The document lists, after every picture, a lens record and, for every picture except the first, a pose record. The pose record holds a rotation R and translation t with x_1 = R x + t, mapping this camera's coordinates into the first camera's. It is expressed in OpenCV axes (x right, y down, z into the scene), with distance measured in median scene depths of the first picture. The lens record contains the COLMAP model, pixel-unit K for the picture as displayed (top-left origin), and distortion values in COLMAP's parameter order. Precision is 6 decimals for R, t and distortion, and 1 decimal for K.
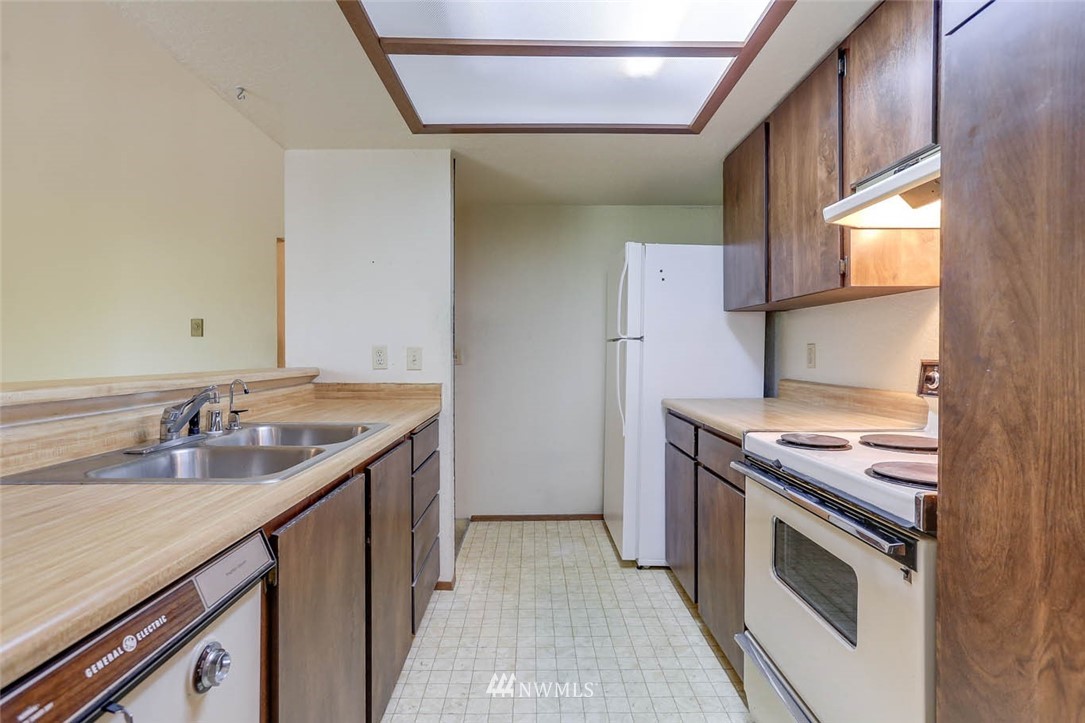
lens RADIAL K [[526.8, 0, 542.5], [0, 526.8, 361.5], [0, 0, 1]] dist [-0.033339, 0.024289]
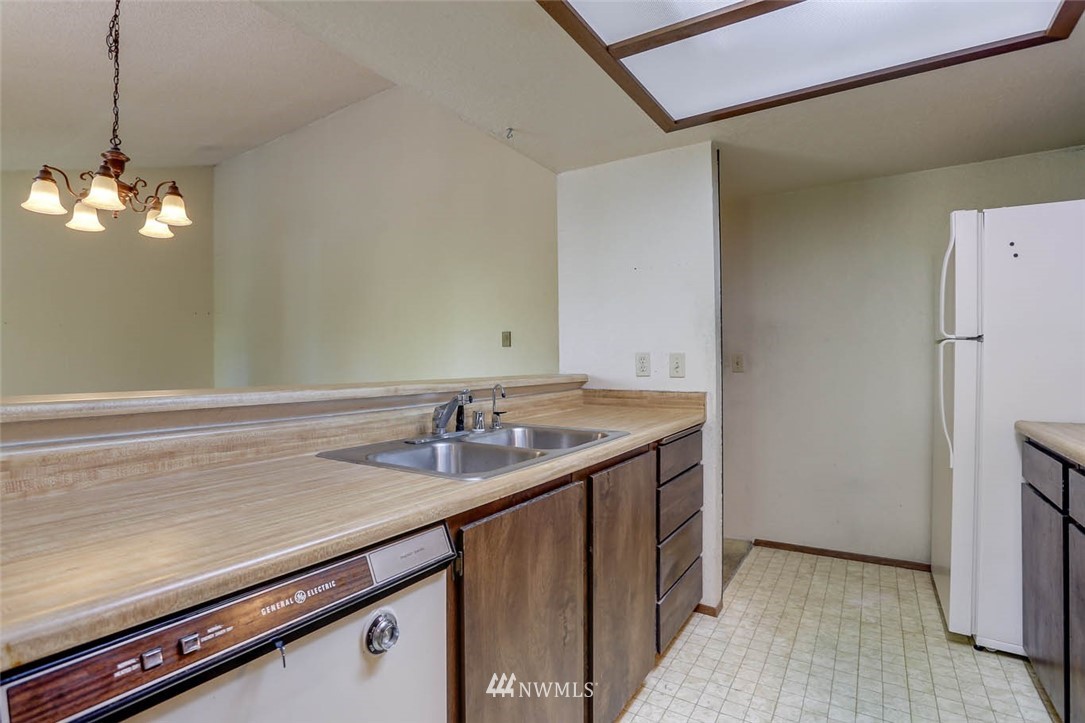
lens RADIAL K [[531.4, 0, 542.5], [0, 531.4, 361.5], [0, 0, 1]] dist [-0.053748, 0.018740]
pose [[0.835541, -0.004606, -0.549409, 0.104511], [-0.002295, 0.999927, -0.011874, -0.001272], [0.549424, 0.011182, 0.835469, 0.078123]]
